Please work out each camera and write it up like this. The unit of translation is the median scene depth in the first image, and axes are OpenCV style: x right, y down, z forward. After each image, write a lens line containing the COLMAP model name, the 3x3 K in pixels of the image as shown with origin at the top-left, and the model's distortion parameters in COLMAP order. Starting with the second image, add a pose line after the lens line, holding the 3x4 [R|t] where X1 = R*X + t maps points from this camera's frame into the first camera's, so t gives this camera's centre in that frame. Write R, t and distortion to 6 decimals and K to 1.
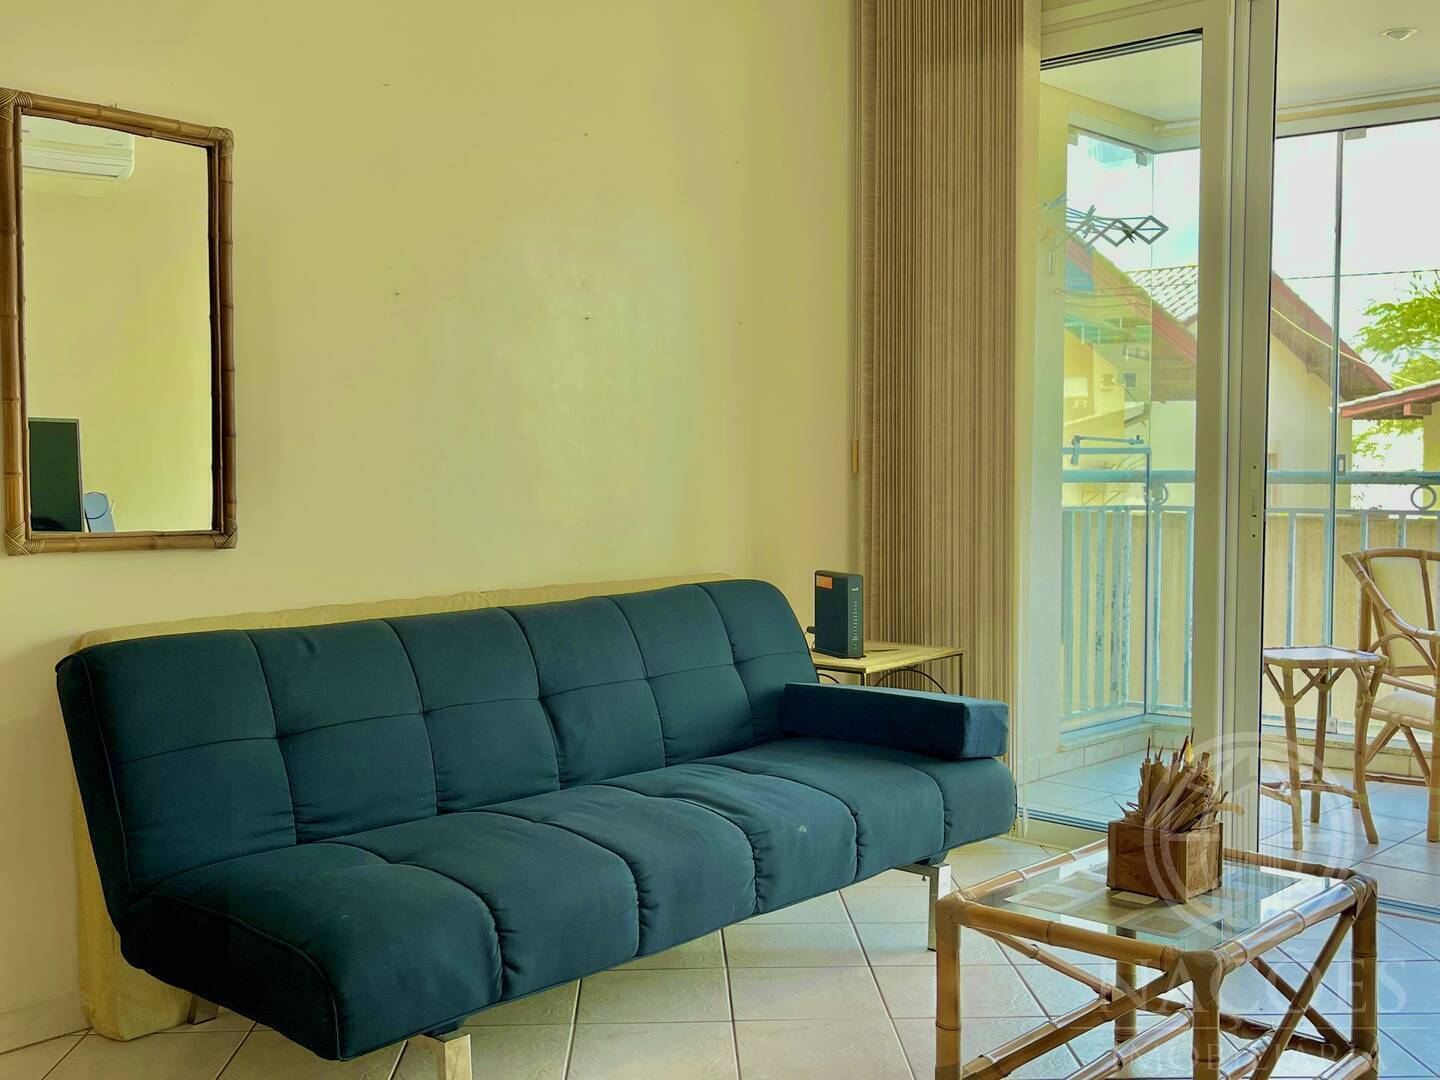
lens RADIAL K [[1581.9, 0, 720.0], [0, 1581.9, 540.0], [0, 0, 1]] dist [0.058266, -0.006951]
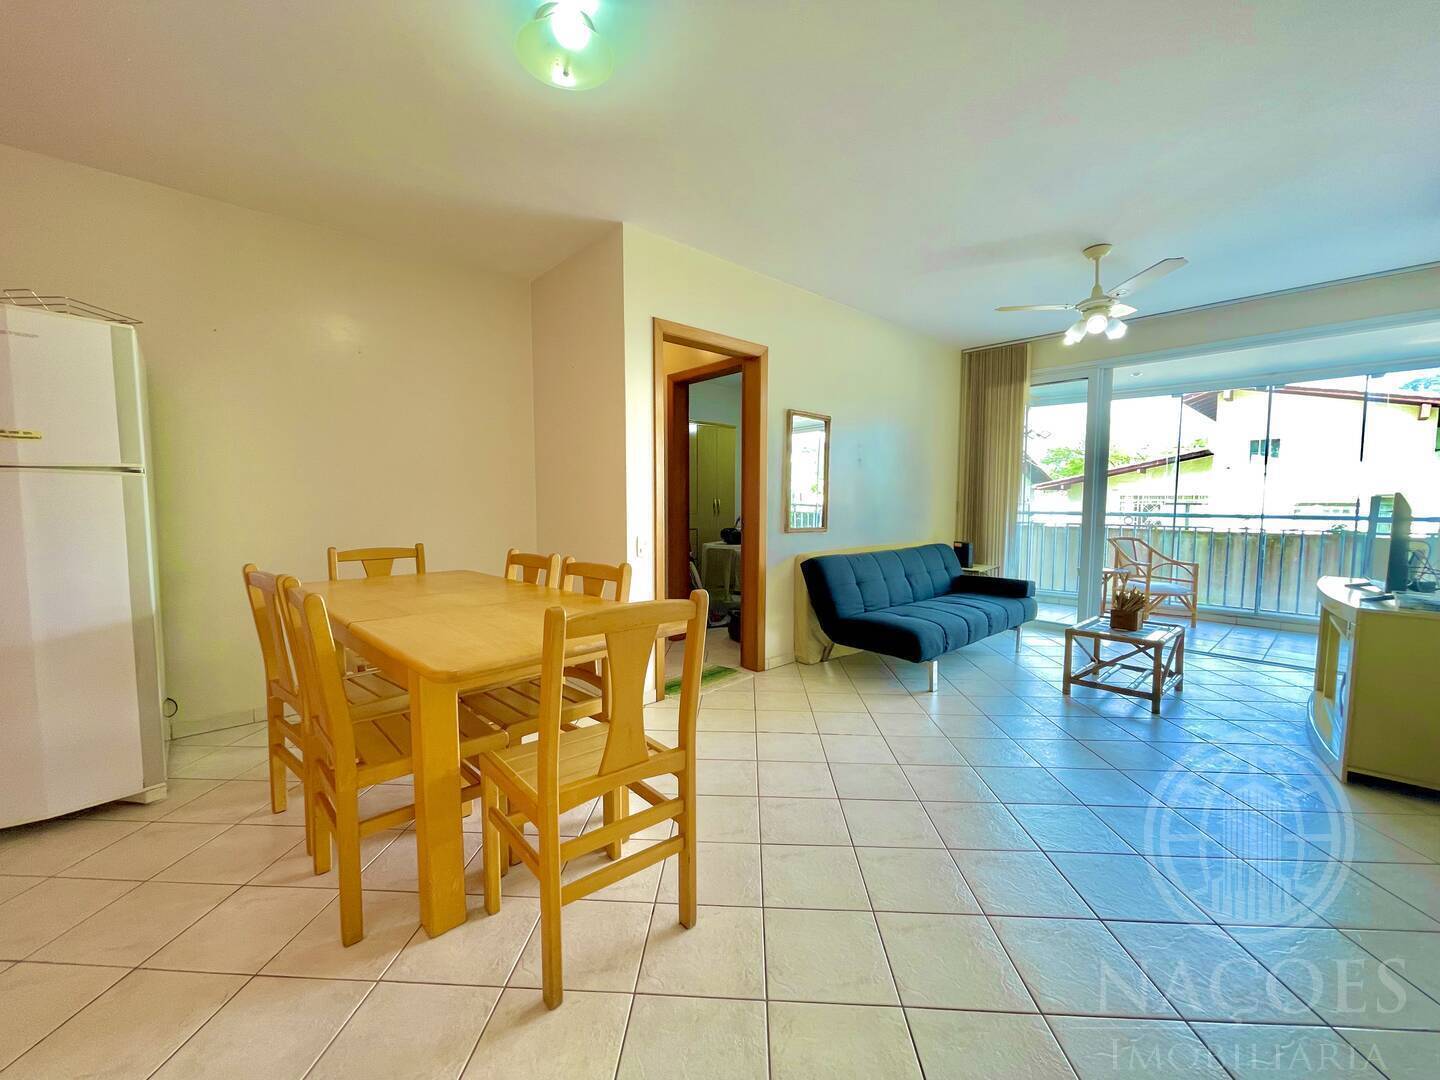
lens RADIAL K [[576.1, 0, 720.0], [0, 576.1, 540.0], [0, 0, 1]] dist [0.000176, 0.000005]
pose [[0.994986, 0.013816, -0.099056, -0.347487], [-0.012253, 0.999791, 0.016370, 0.003276], [0.099261, -0.015074, 0.994947, -0.266898]]
